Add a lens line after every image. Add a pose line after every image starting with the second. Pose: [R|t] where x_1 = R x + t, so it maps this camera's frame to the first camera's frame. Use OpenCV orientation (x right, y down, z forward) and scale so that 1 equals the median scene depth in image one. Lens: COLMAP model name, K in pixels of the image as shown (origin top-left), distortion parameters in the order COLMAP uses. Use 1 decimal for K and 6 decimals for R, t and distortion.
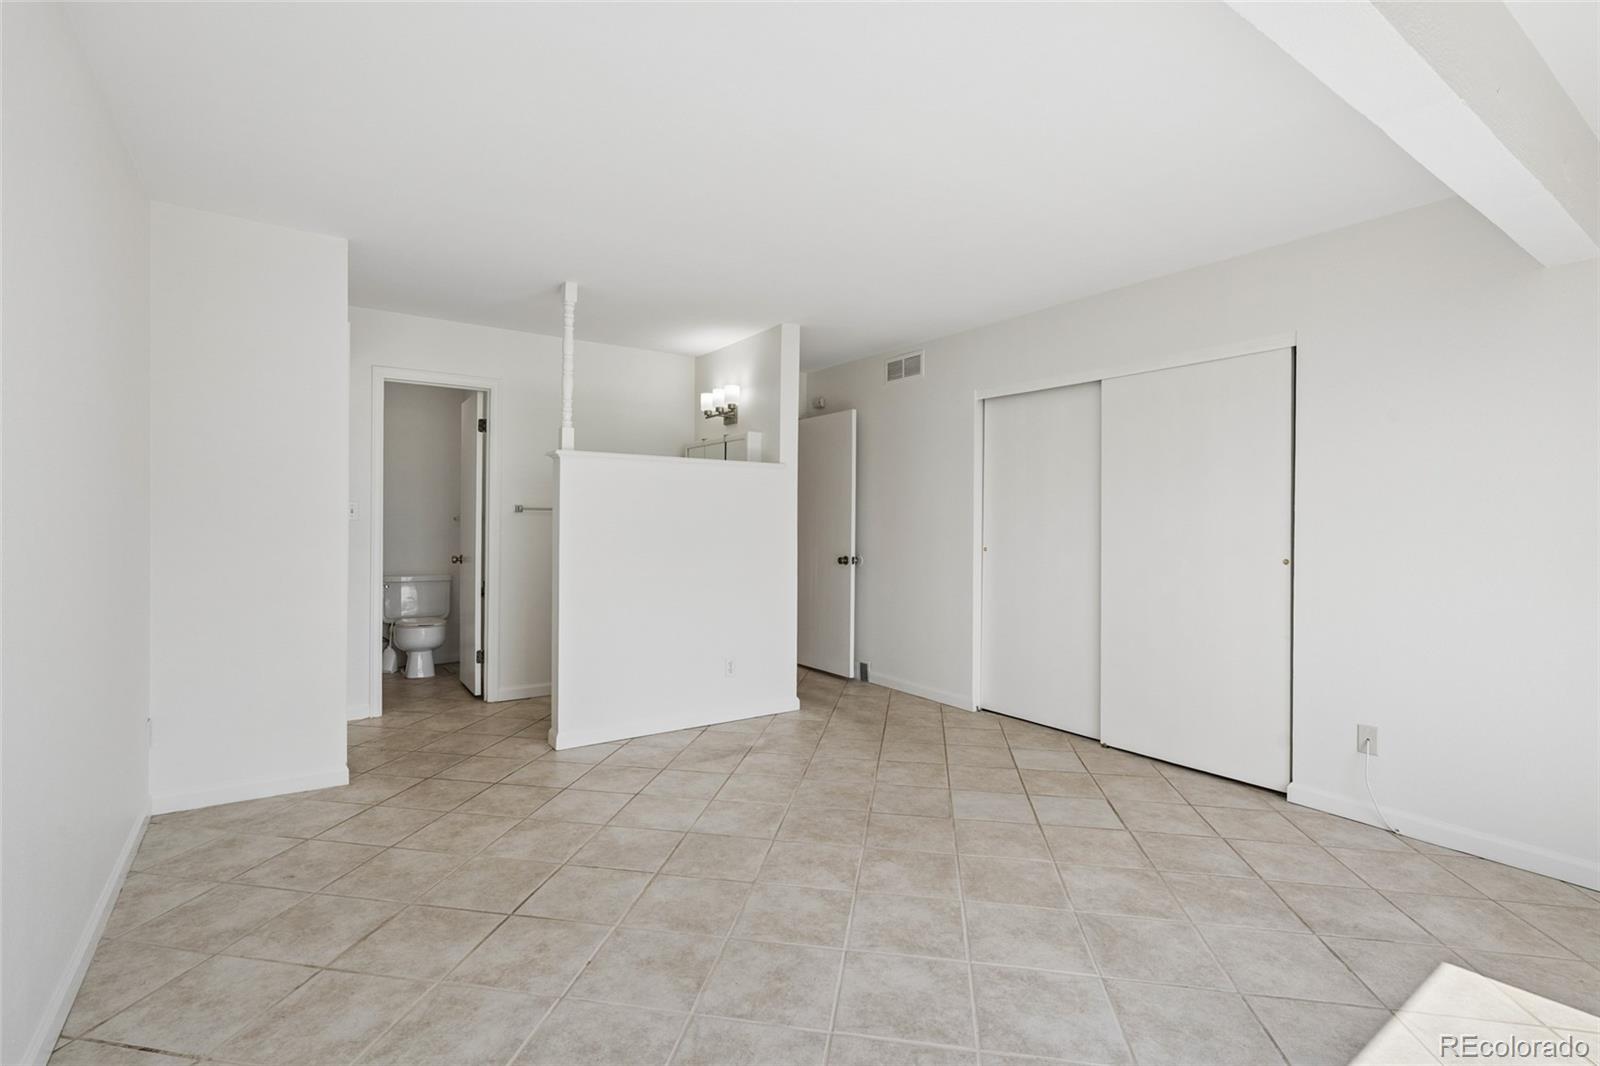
lens RADIAL K [[755.7, 0, 799.1], [0, 755.7, 531.1], [0, 0, 1]] dist [-0.009198, -0.000365]
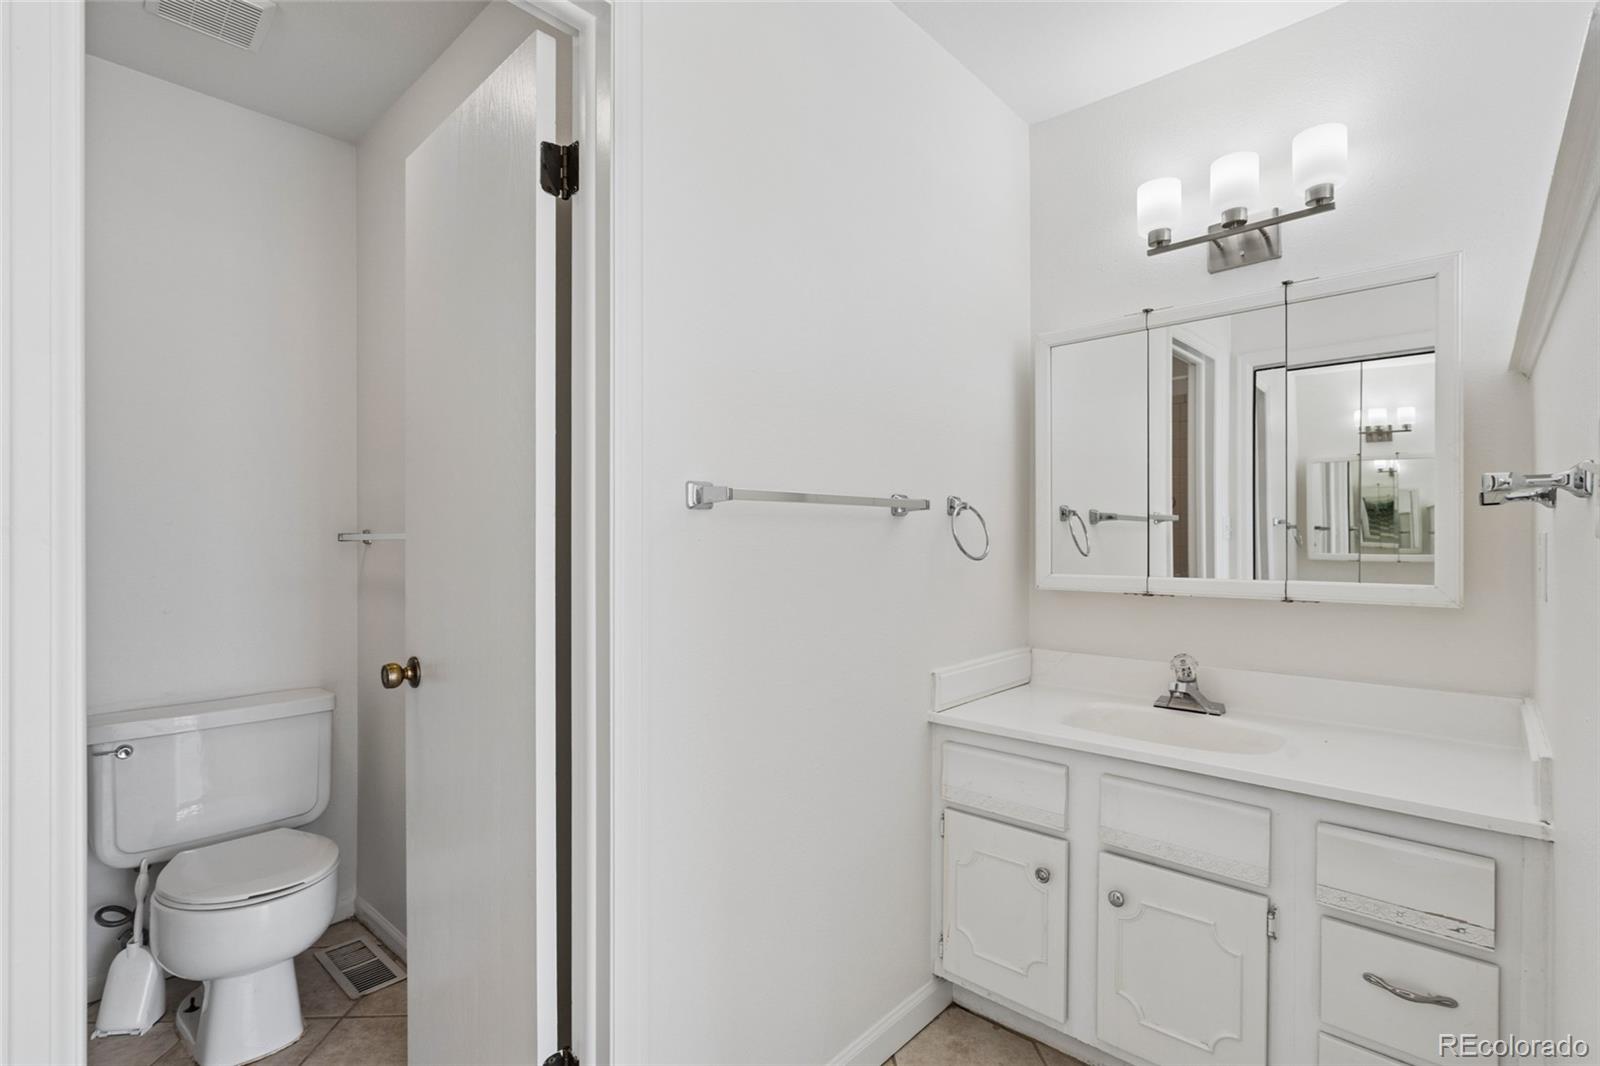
lens RADIAL K [[755.7, 0, 802.0], [0, 755.7, 534.2], [0, 0, 1]] dist [-0.009198, -0.000365]
pose [[0.970224, -0.013852, 0.241813, -0.400710], [0.015607, 0.999864, -0.005342, -0.013901], [-0.241706, 0.008957, 0.970308, 0.729444]]
